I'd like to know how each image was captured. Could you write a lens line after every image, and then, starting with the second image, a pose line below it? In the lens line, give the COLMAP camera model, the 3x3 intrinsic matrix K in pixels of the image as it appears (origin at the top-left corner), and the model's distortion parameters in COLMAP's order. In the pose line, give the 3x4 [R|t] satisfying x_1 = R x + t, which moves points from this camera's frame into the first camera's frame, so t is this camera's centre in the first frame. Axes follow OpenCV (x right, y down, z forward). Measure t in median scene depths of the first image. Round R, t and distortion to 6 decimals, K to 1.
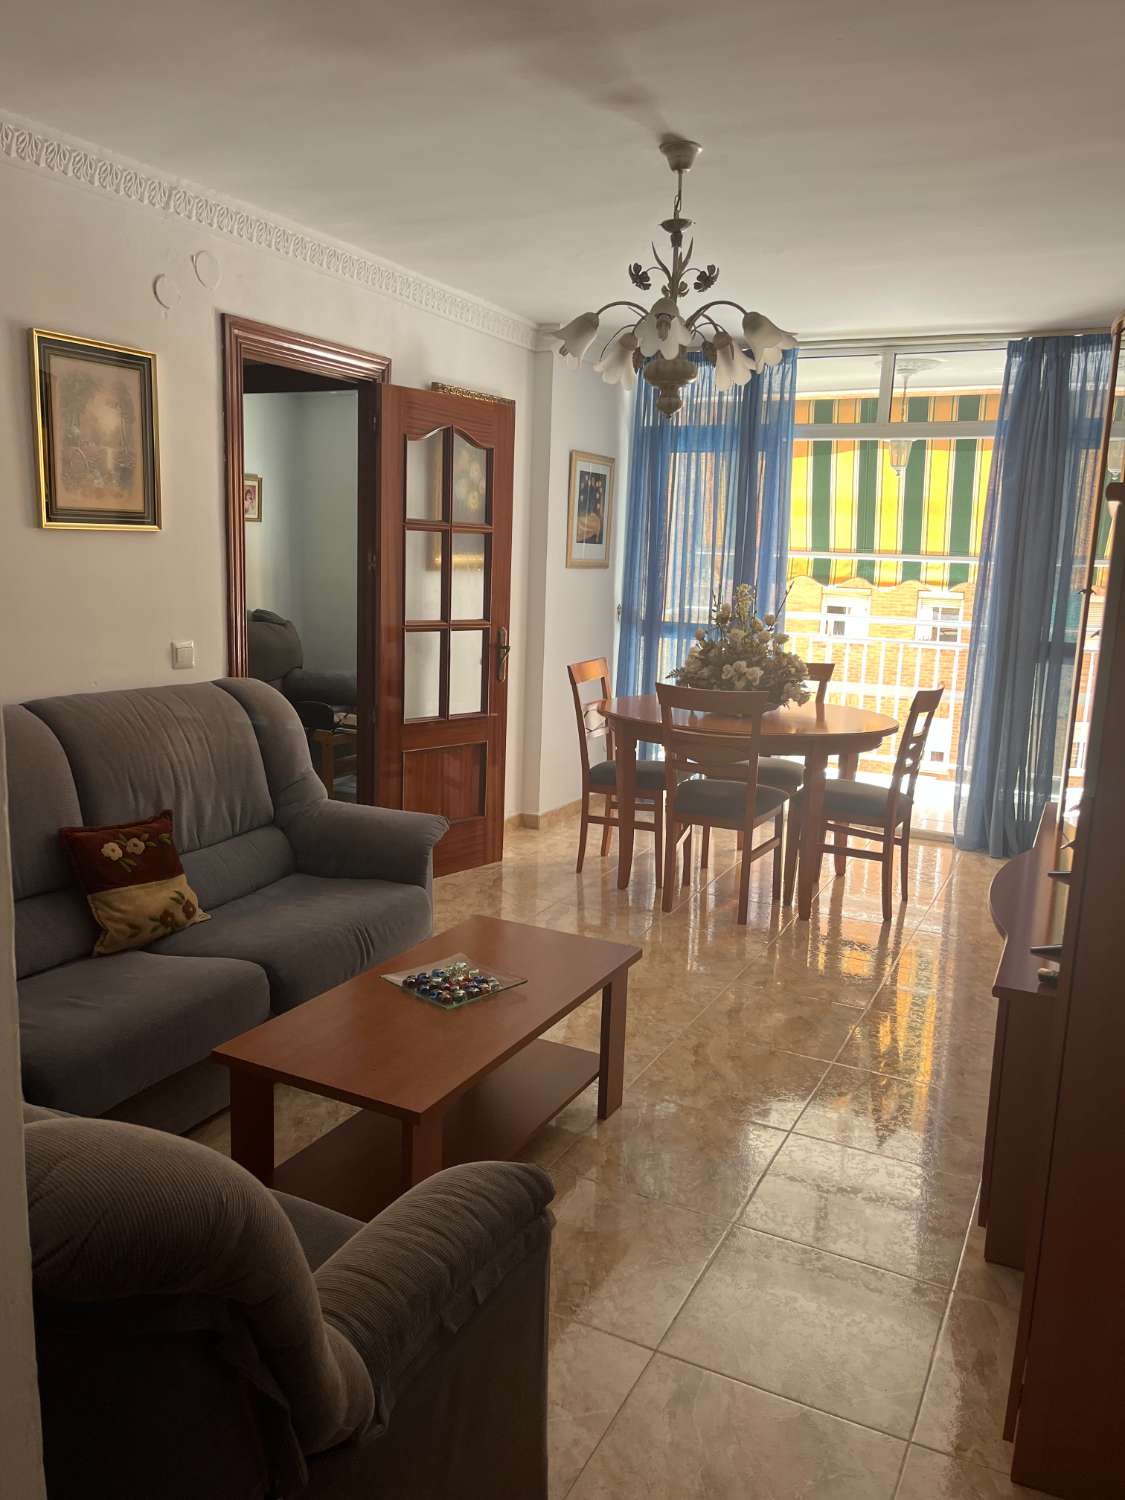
lens RADIAL K [[1138.7, 0, 566.5], [0, 1138.7, 762.8], [0, 0, 1]] dist [0.082459, -0.106853]
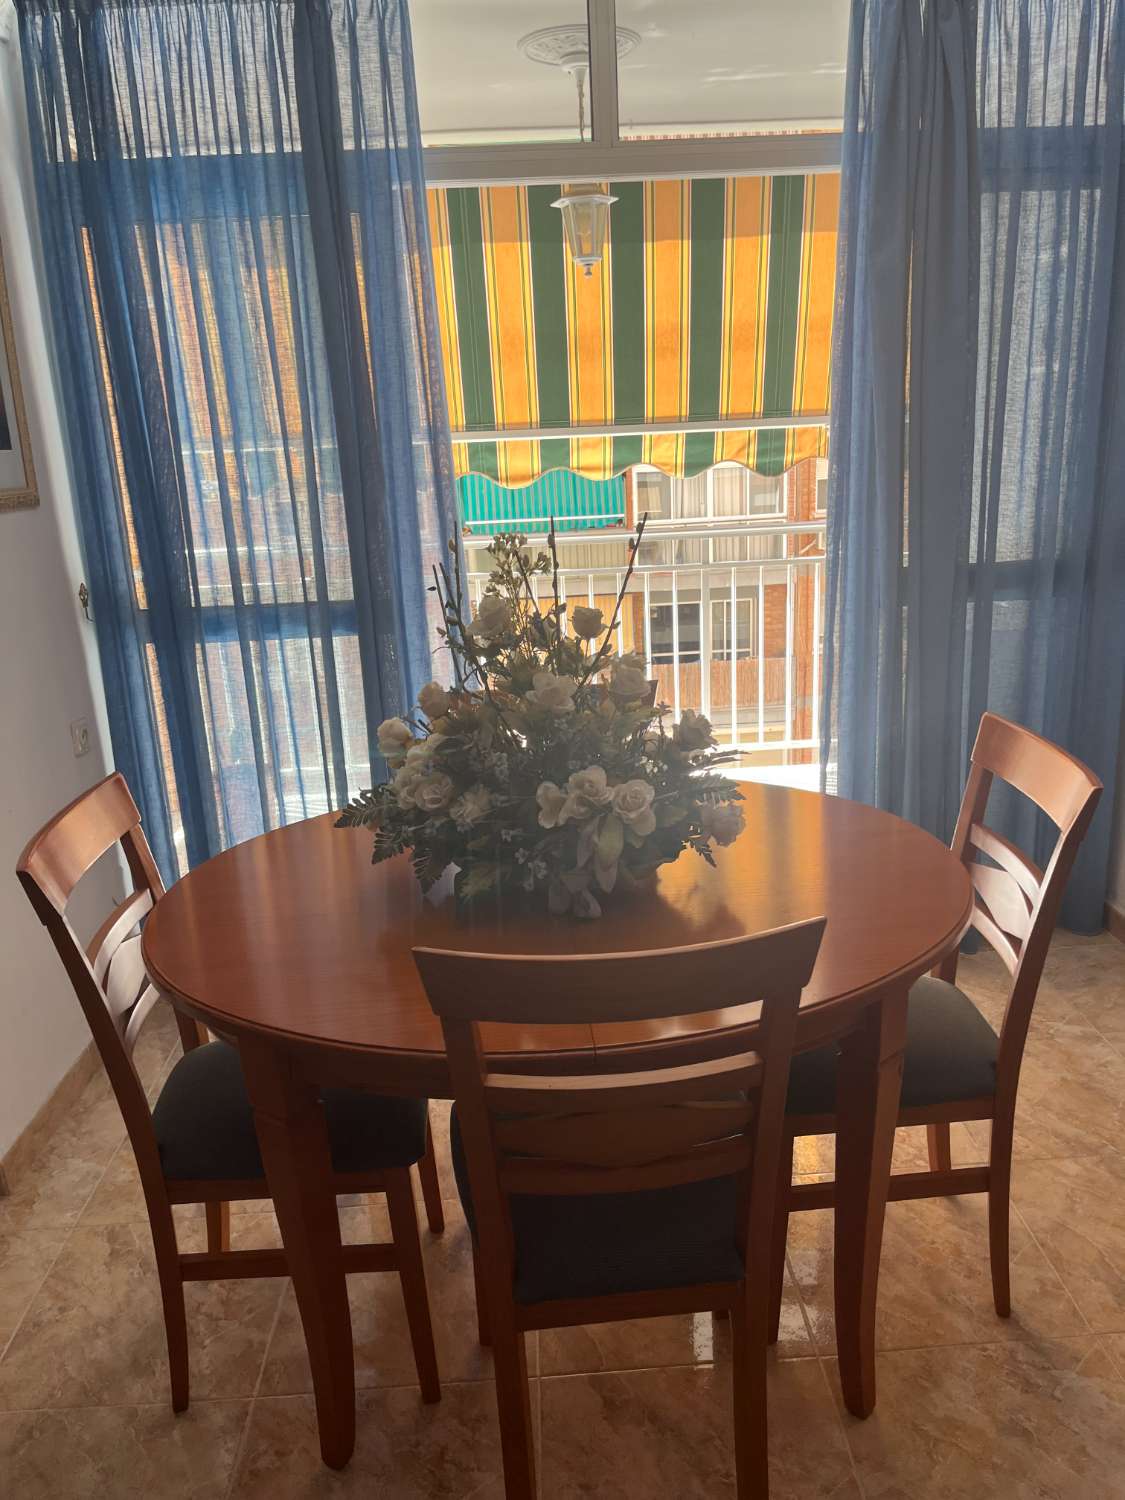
lens RADIAL K [[1159.5, 0, 595.6], [0, 1159.5, 756.1], [0, 0, 1]] dist [0.078909, -0.100655]
pose [[0.866976, -0.205299, 0.454098, -0.001709], [0.164646, 0.978035, 0.127826, -0.129847], [-0.470366, -0.036056, 0.881734, 0.658544]]
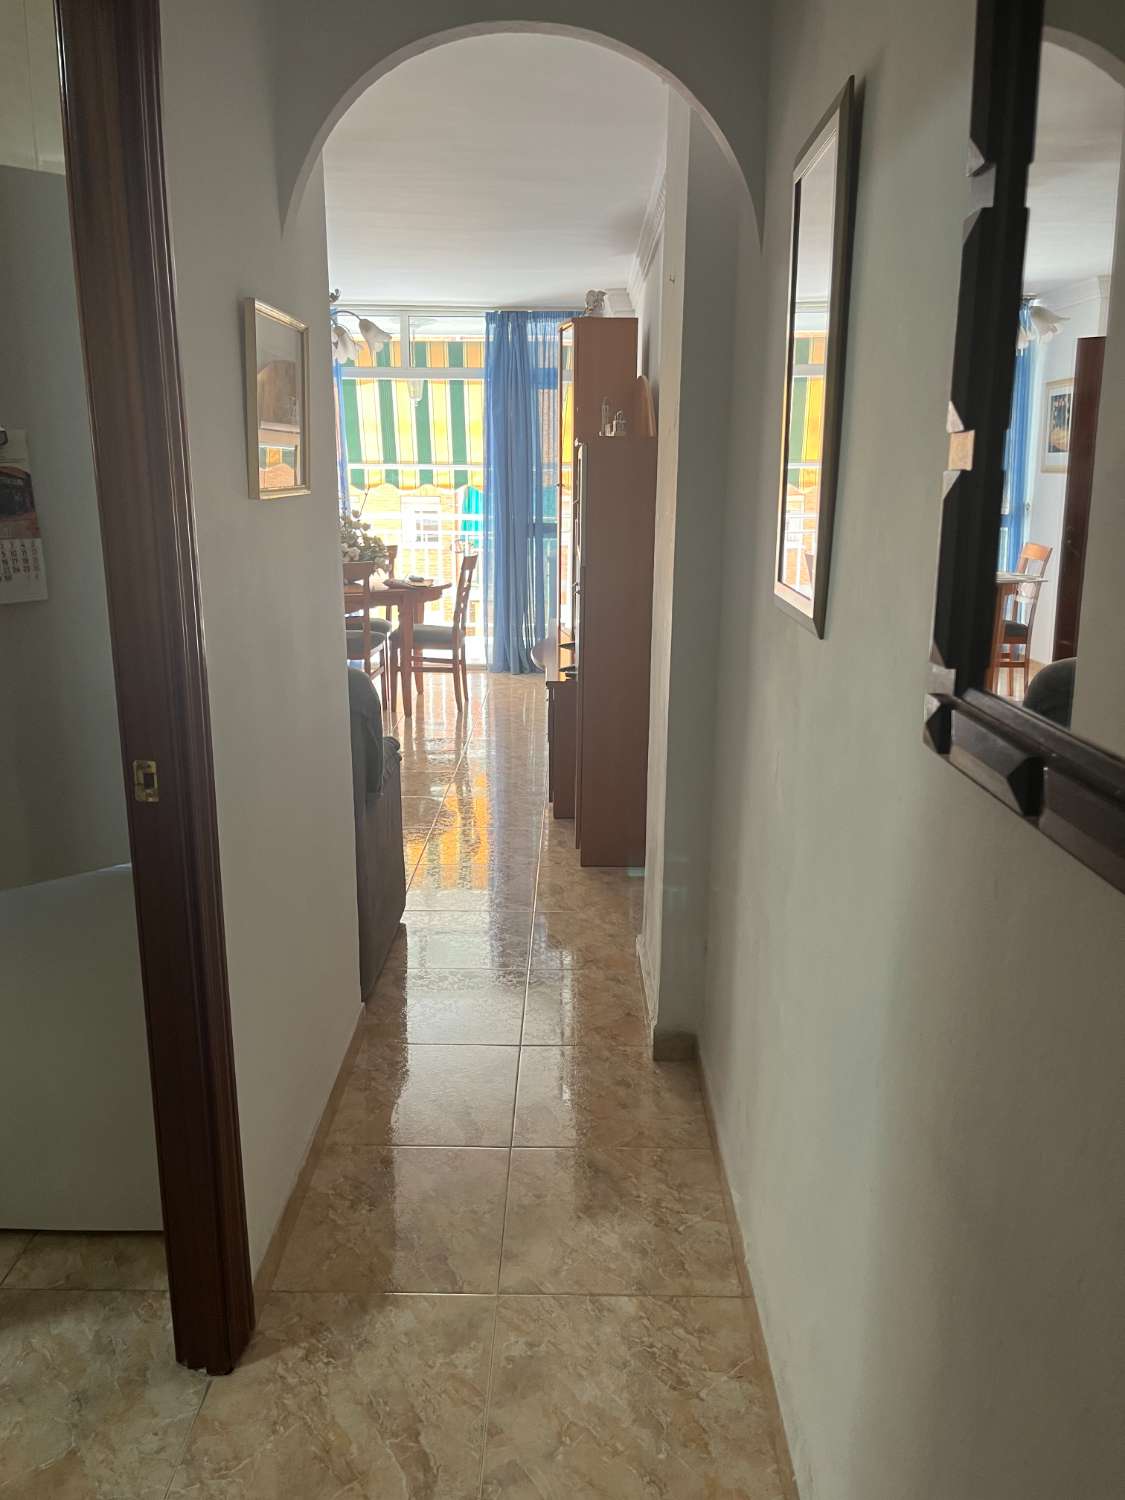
lens RADIAL K [[1148.8, 0, 565.3], [0, 1148.8, 764.2], [0, 0, 1]] dist [0.081705, -0.090766]
pose [[0.901352, -0.130090, 0.413087, -0.216801], [0.098526, 0.990404, 0.096916, 0.067320], [-0.421731, -0.046656, 0.905520, -0.410699]]
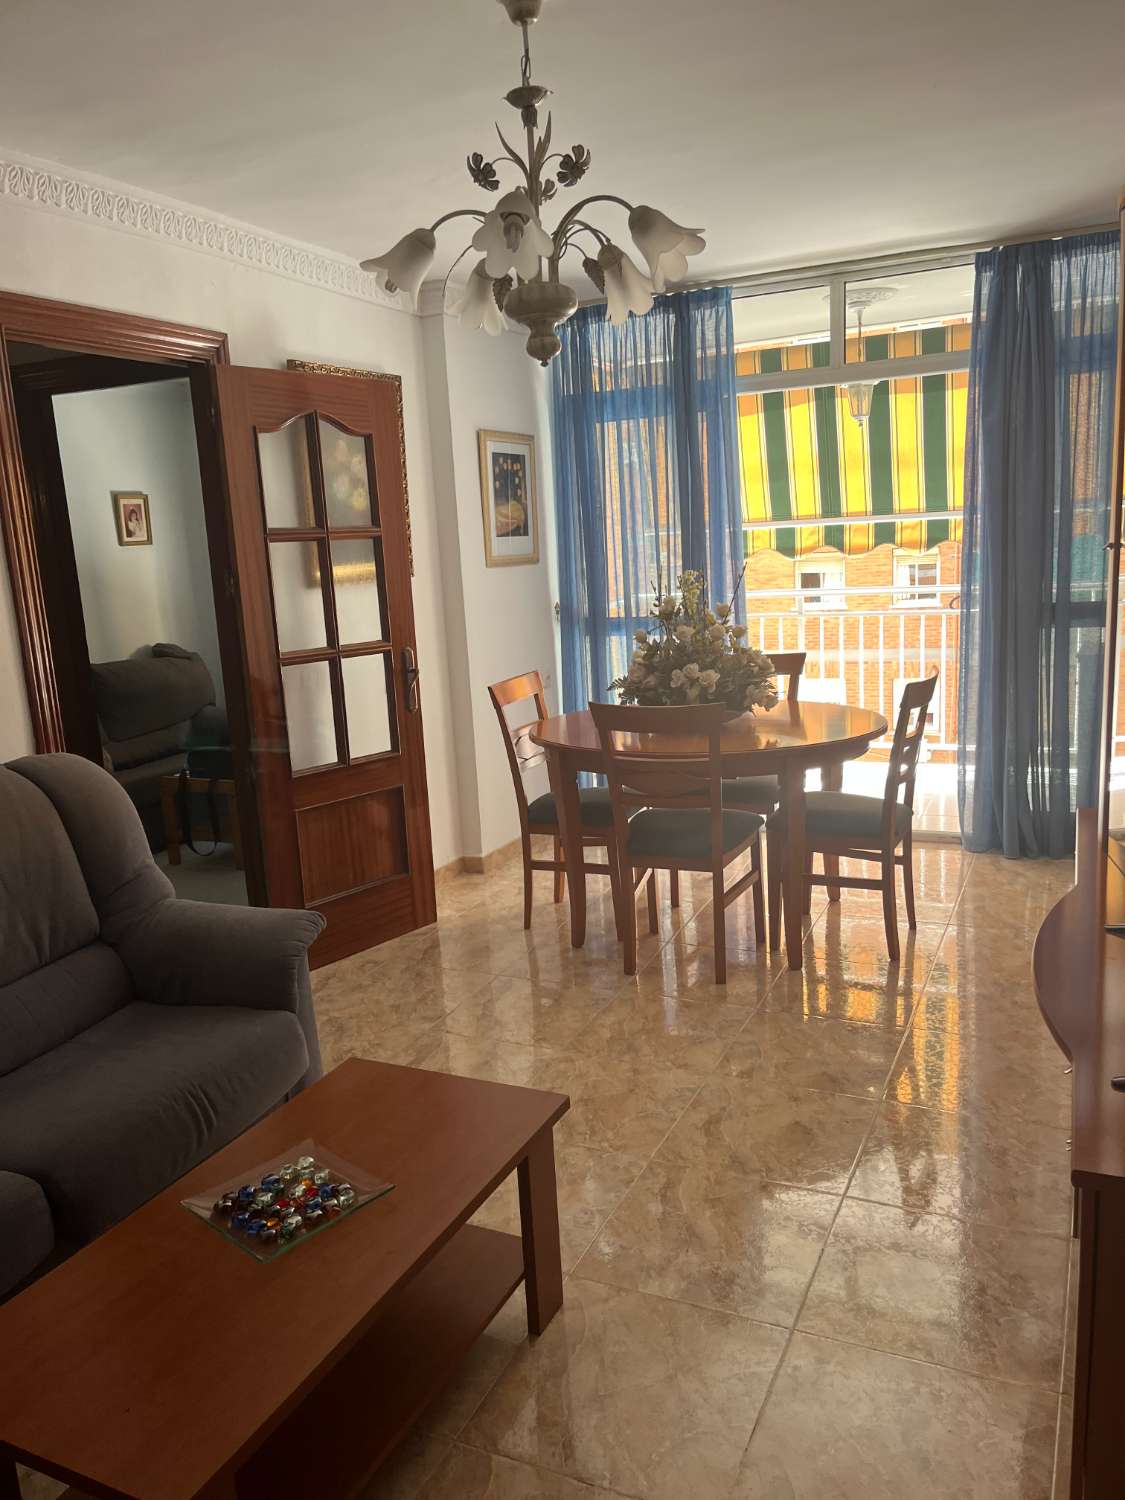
lens RADIAL K [[1141.4, 0, 569.7], [0, 1141.4, 772.4], [0, 0, 1]] dist [0.041210, -0.002907]
pose [[0.995614, -0.093119, 0.009052, 0.047436], [0.092932, 0.995486, 0.019252, -0.033571], [-0.010804, -0.018327, 0.999774, 0.164672]]
